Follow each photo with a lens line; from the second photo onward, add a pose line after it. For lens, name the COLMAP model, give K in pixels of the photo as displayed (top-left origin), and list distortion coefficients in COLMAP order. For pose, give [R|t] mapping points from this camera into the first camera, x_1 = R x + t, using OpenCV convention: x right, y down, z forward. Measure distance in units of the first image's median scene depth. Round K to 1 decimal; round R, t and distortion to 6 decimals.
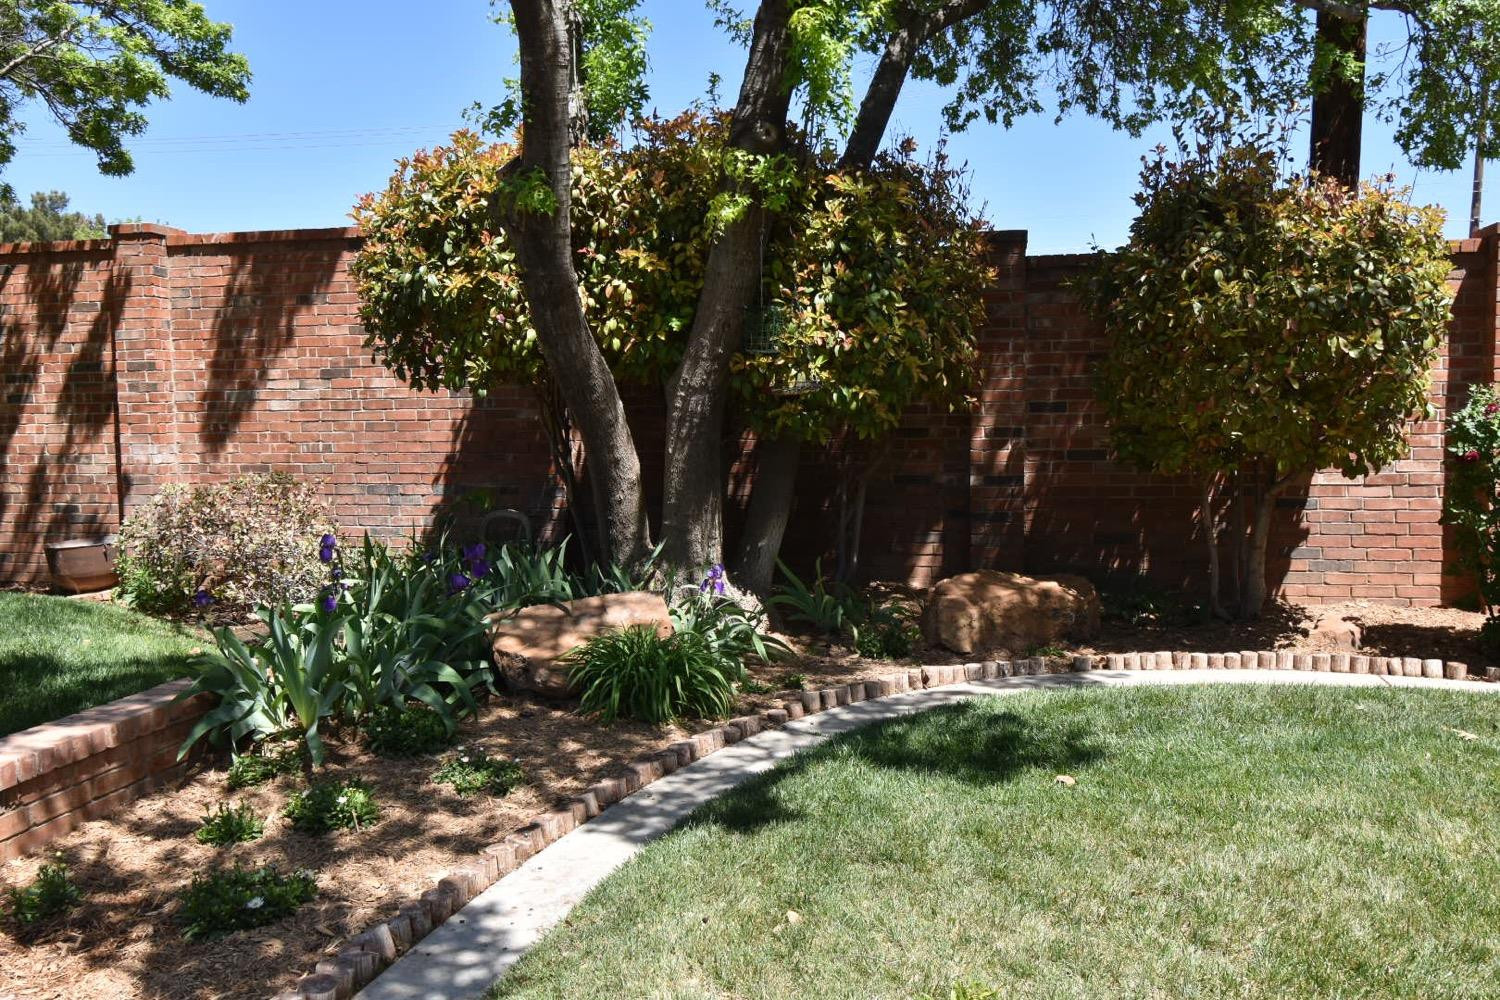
lens RADIAL K [[1199.5, 0, 750.0], [0, 1199.5, 500.0], [0, 0, 1]] dist [-0.003337, -0.006503]
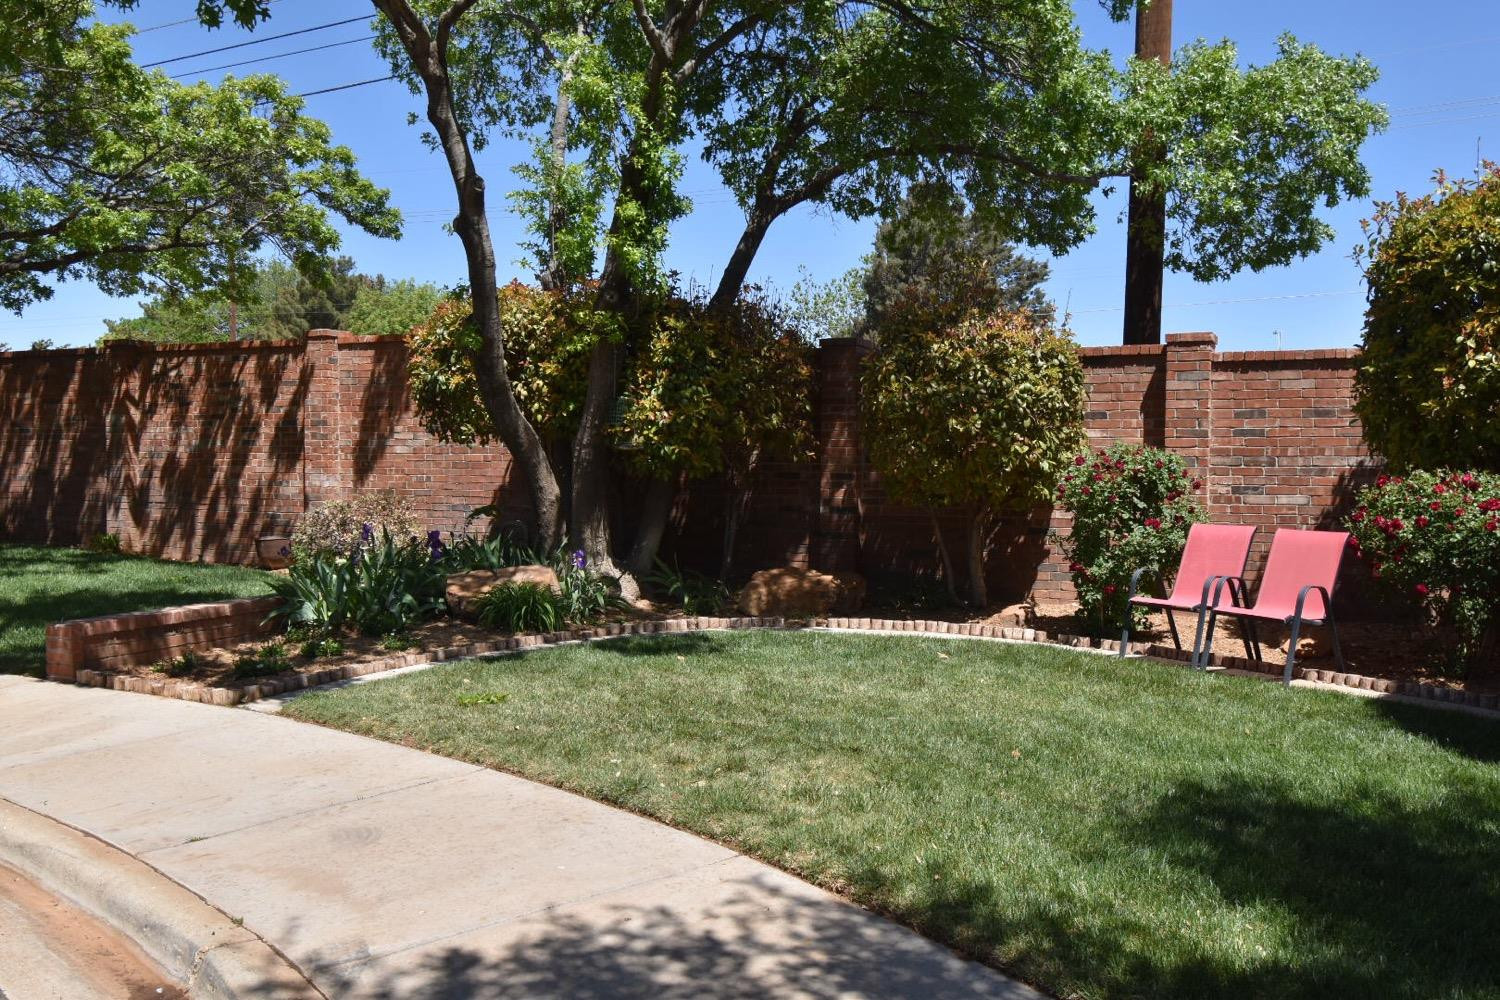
lens RADIAL K [[1269.3, 0, 750.0], [0, 1269.3, 500.0], [0, 0, 1]] dist [0.006274, -0.038792]
pose [[0.974280, 0.023445, -0.224118, 0.490604], [-0.032099, 0.998870, -0.035046, 0.031408], [0.223043, 0.041339, 0.973932, -0.558280]]
